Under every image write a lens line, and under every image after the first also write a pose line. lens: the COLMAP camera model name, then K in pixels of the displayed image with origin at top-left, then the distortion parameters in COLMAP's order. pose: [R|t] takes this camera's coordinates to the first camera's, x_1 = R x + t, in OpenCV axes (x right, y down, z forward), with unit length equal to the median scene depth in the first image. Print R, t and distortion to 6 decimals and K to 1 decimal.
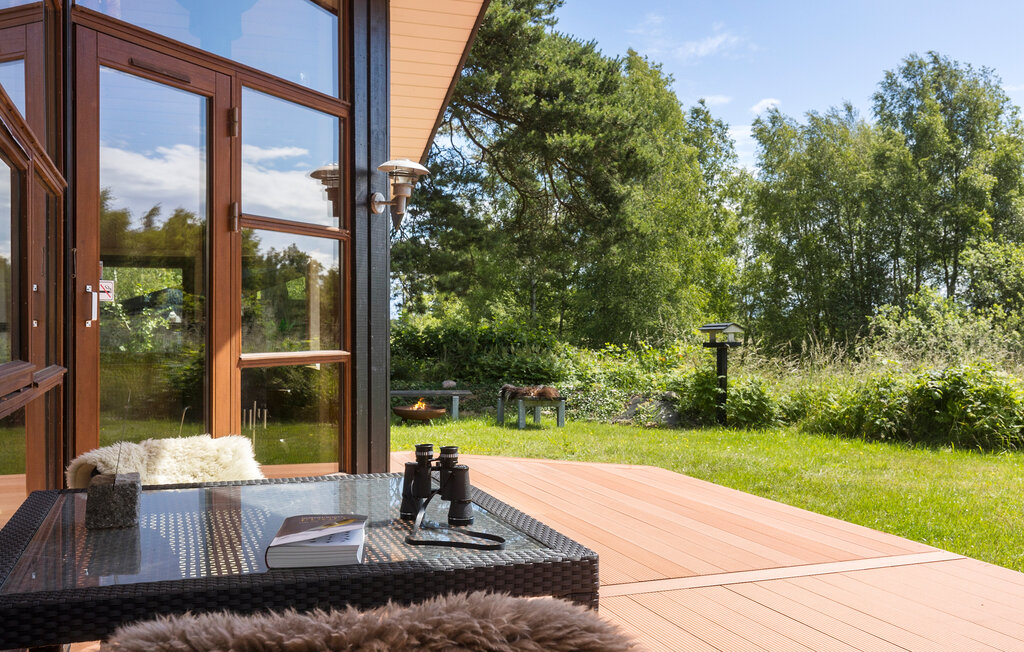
lens RADIAL K [[977.4, 0, 512.0], [0, 977.4, 326.0], [0, 0, 1]] dist [0.001129, -0.000238]
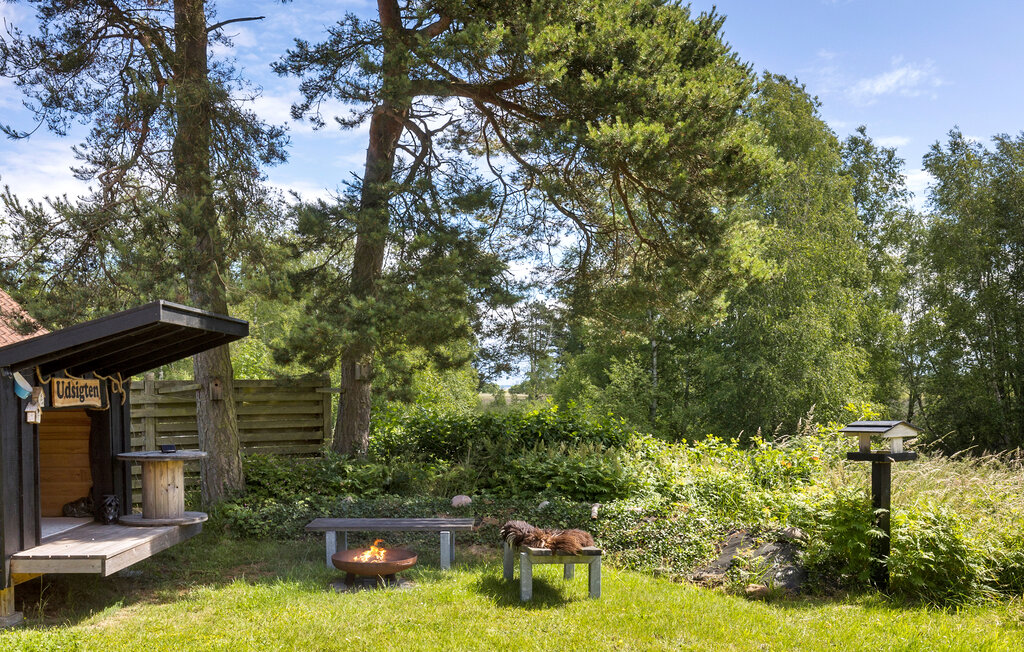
lens RADIAL K [[998.5, 0, 431.2], [0, 998.5, 405.4], [0, 0, 1]] dist [0.004483, 0.012010]
pose [[0.977441, 0.000836, -0.211205, 0.061677], [0.002668, 0.999864, 0.016305, -0.019382], [0.211190, -0.016501, 0.977306, 0.284251]]
